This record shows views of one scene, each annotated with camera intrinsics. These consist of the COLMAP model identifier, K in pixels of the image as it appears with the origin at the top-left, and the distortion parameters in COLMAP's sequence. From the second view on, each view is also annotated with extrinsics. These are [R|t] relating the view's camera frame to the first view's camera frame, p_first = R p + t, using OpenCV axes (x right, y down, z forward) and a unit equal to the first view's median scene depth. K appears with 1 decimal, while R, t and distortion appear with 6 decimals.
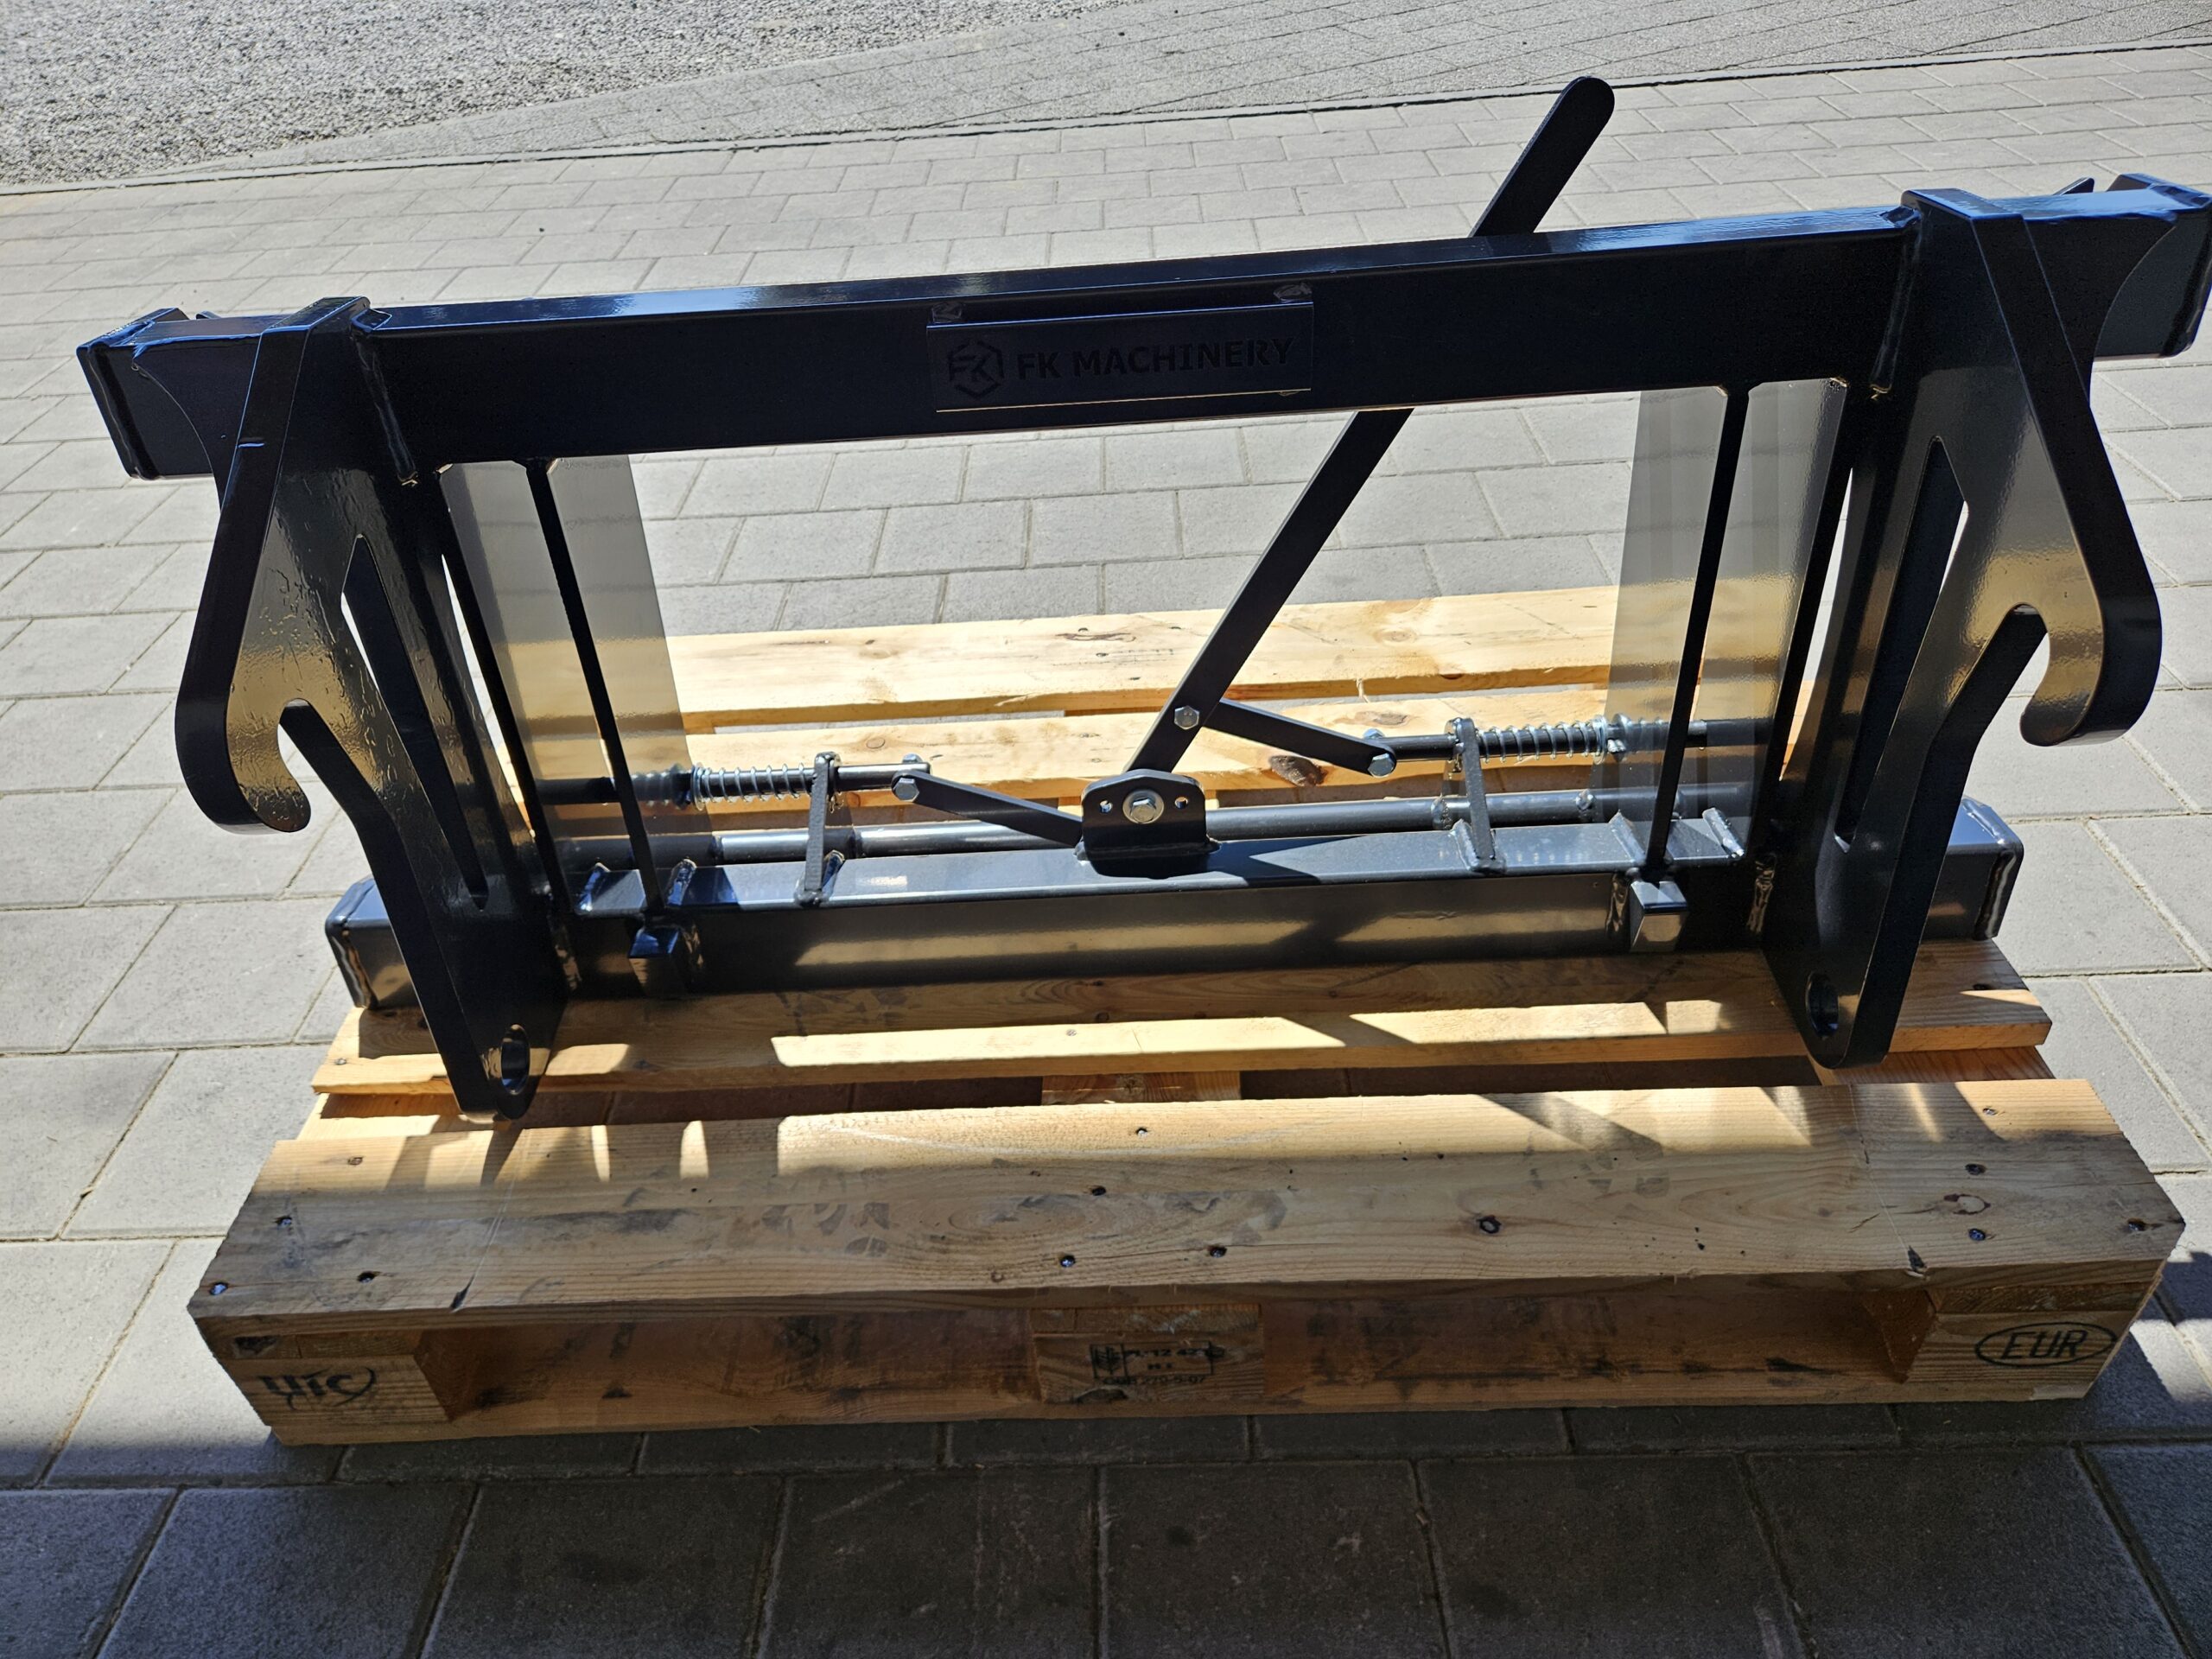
lens RADIAL K [[1498.0, 0, 1069.1], [0, 1498.0, 832.3], [0, 0, 1]] dist [0.066866, -0.065685]
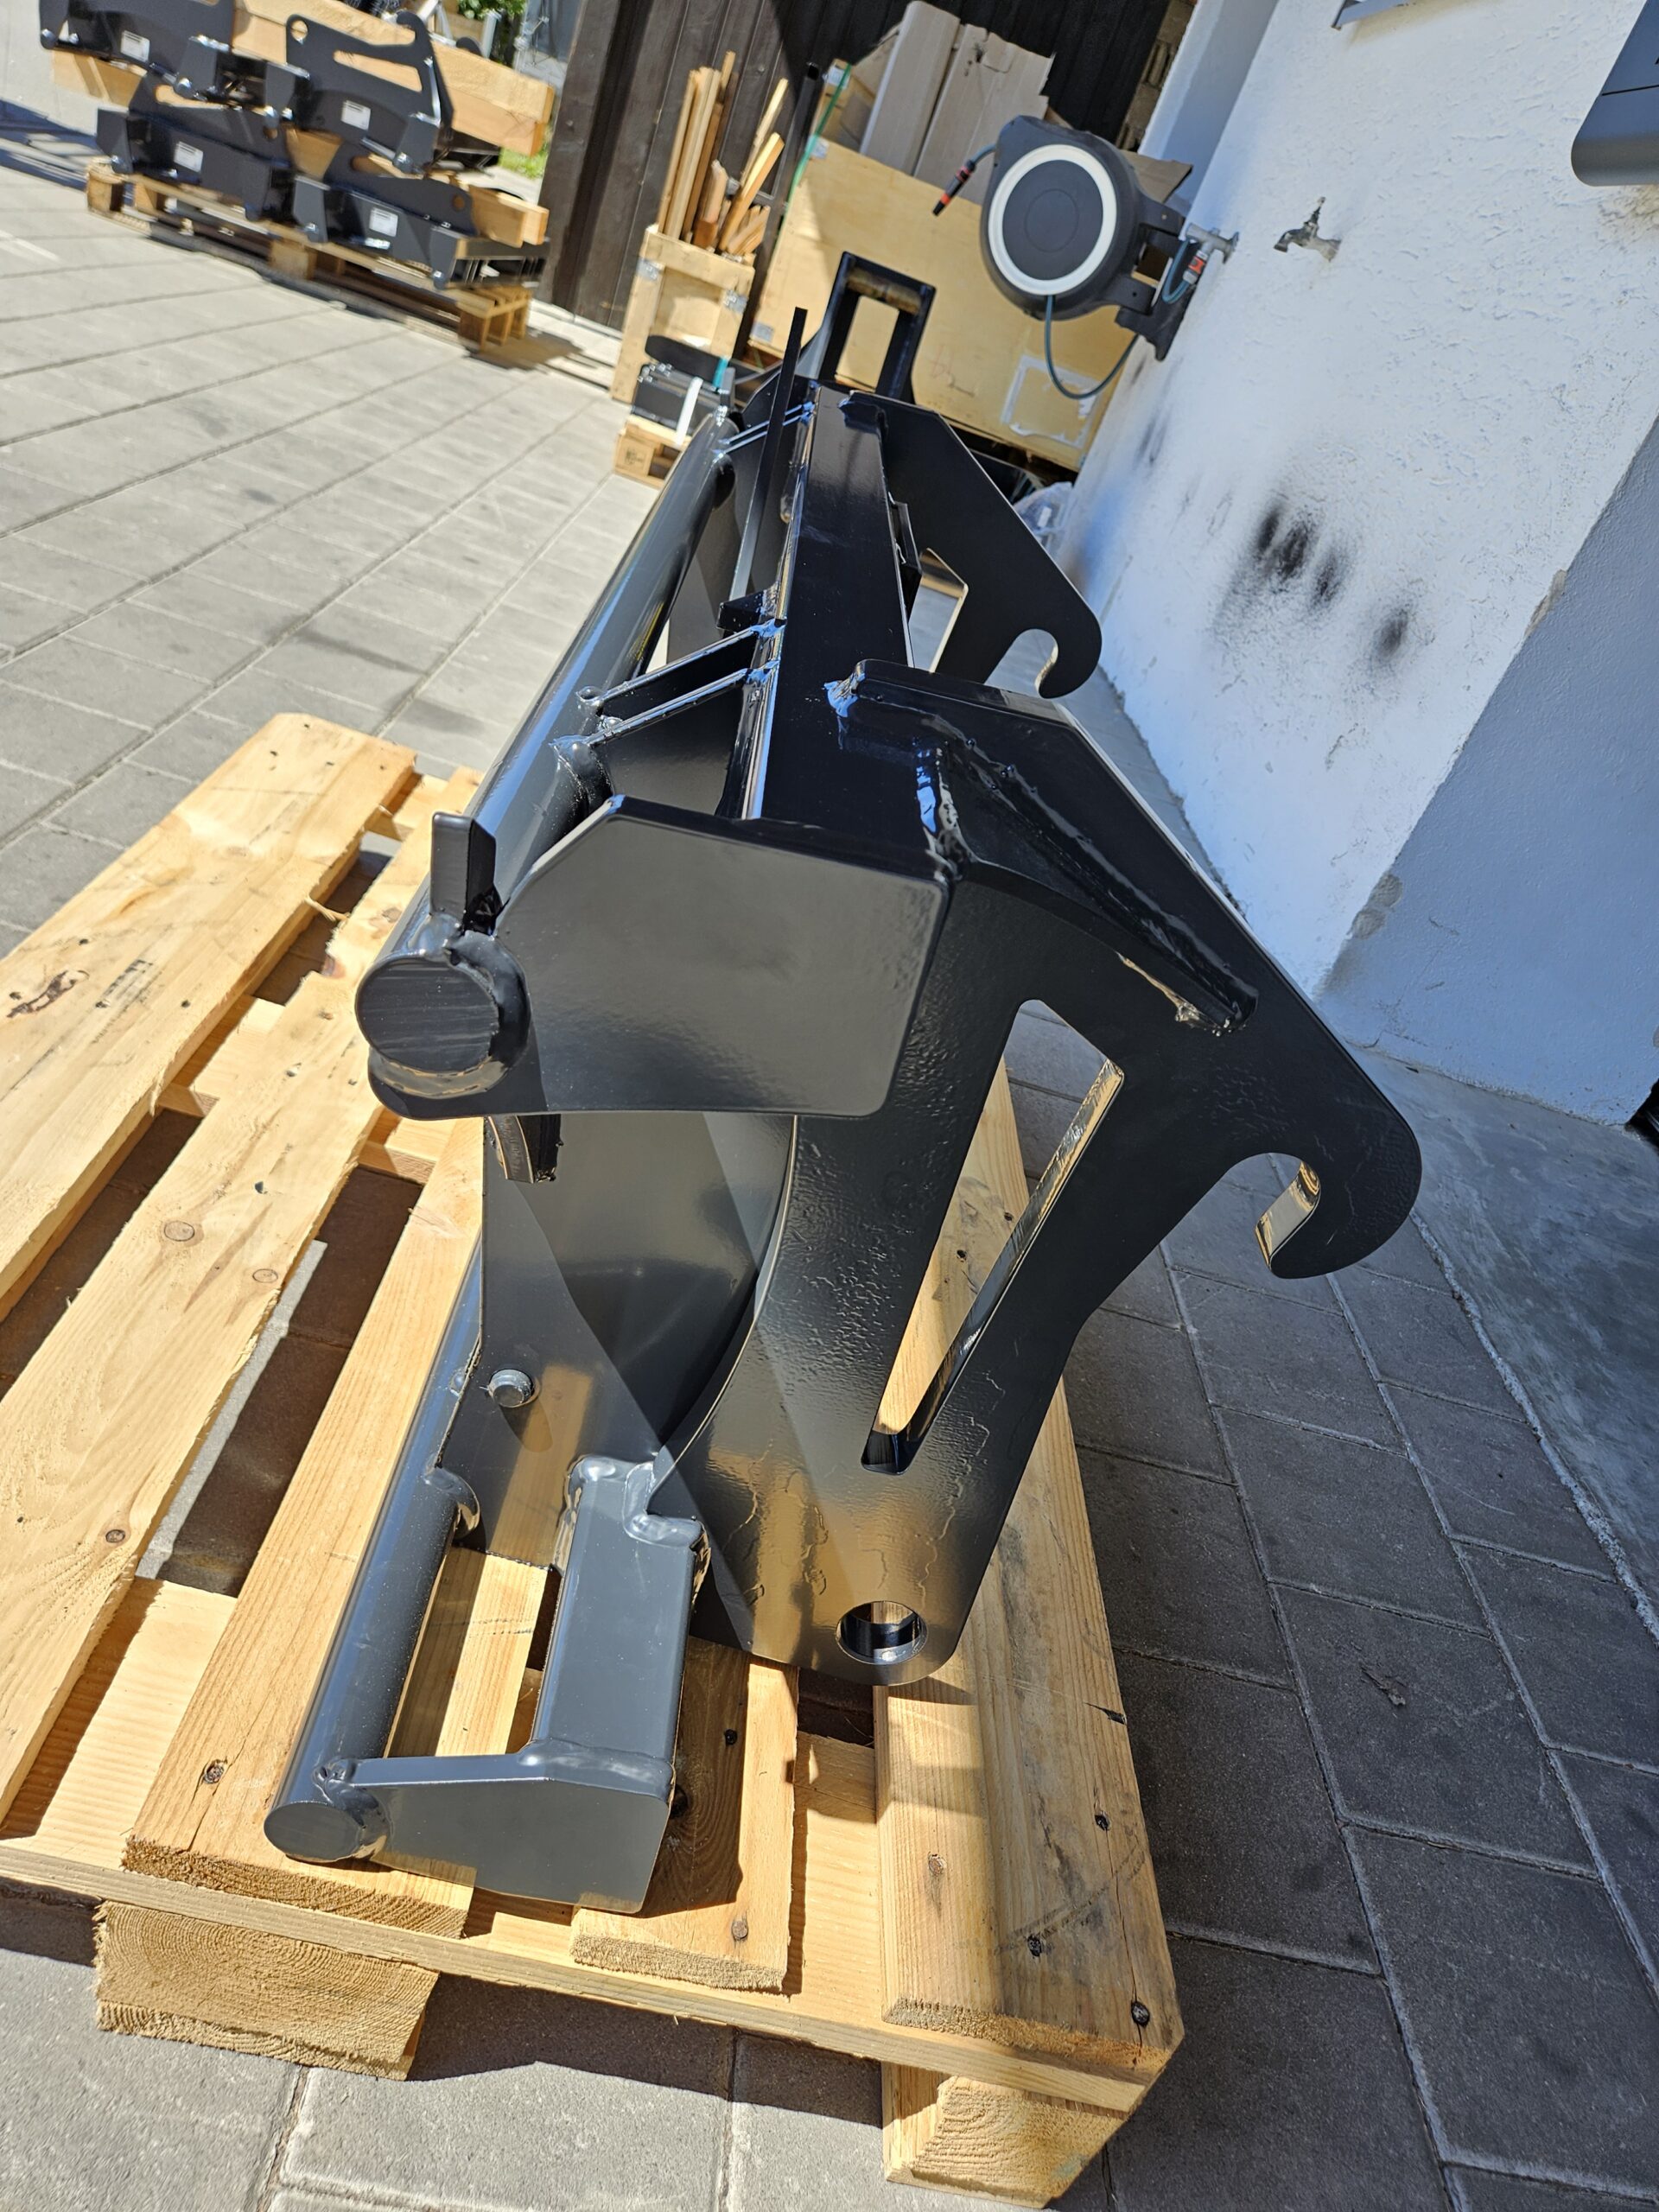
lens RADIAL K [[1485.8, 0, 865.0], [0, 1485.8, 1077.4], [0, 0, 1]] dist [0.054752, -0.040135]
pose [[-0.039670, -0.443175, 0.895557, -0.676788], [0.322473, 0.842627, 0.431267, -0.290920], [-0.945747, 0.305902, 0.109485, 0.614401]]
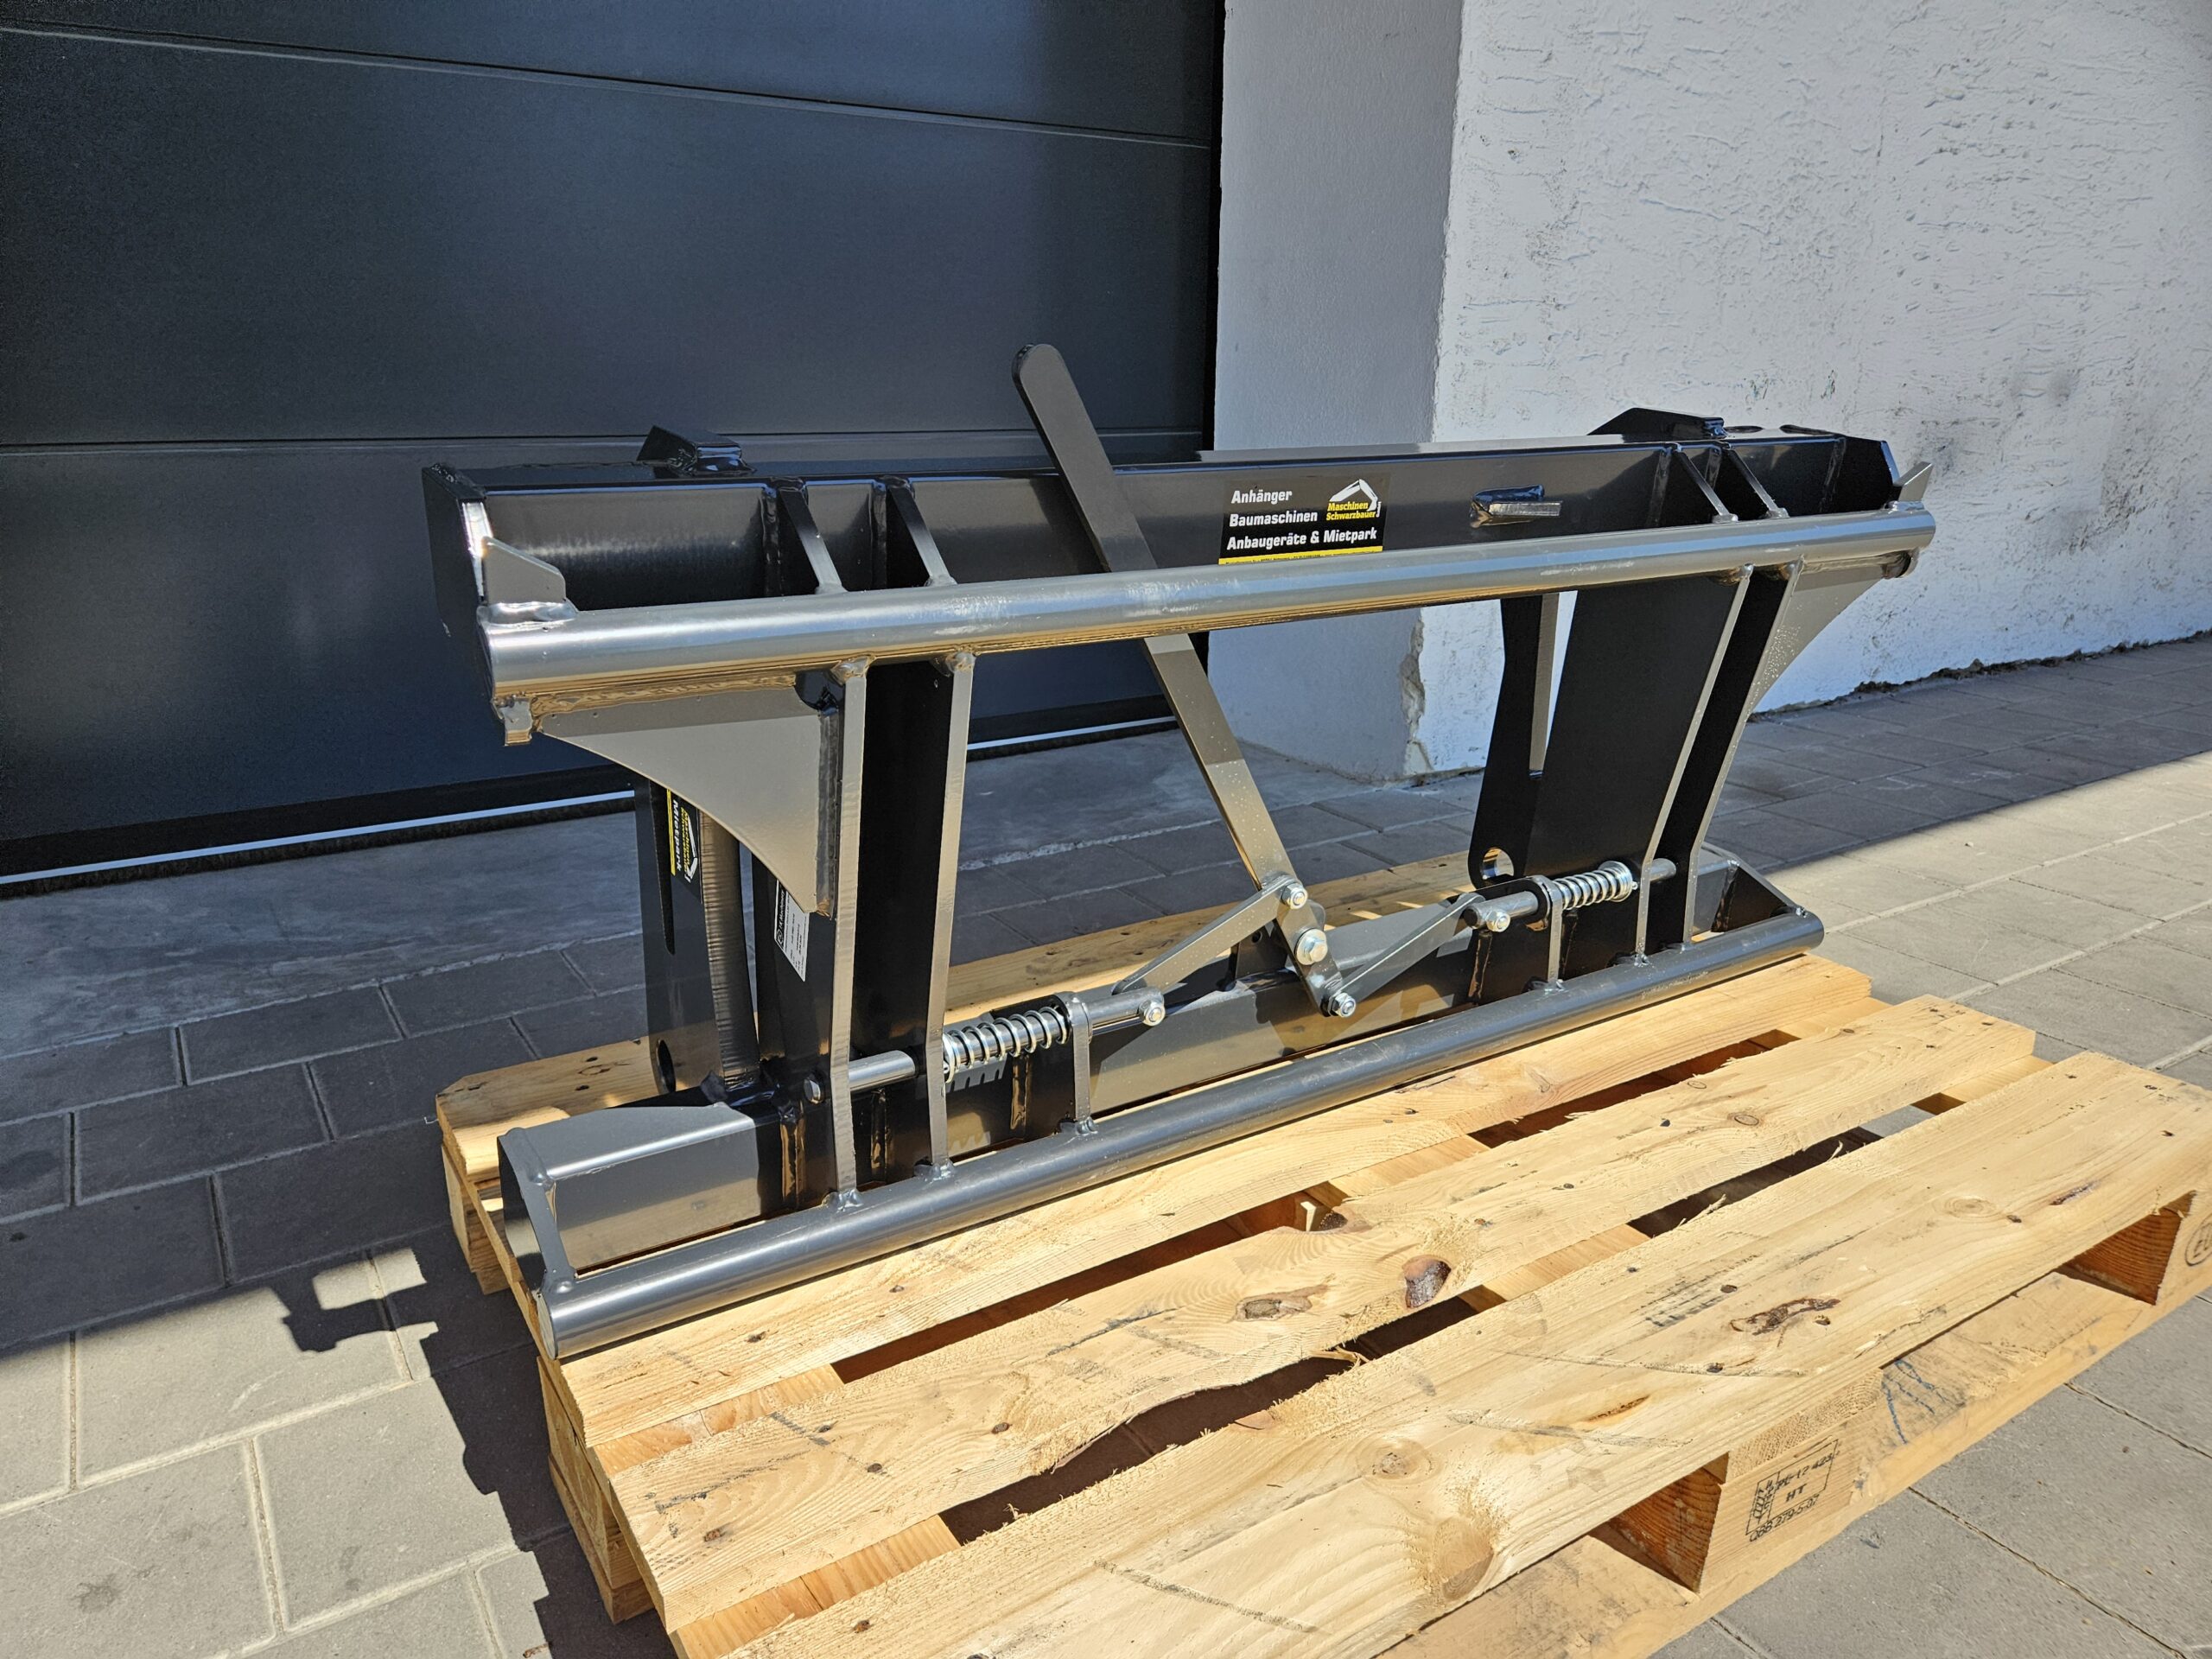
lens RADIAL K [[1483.0, 0, 1058.0], [0, 1483.0, 853.0], [0, 0, 1]] dist [0.067246, -0.062820]
pose [[-0.843015, 0.225917, -0.488147, 0.551252], [-0.290349, 0.572825, 0.766531, -0.655546], [0.452795, 0.787930, -0.417305, 1.035131]]
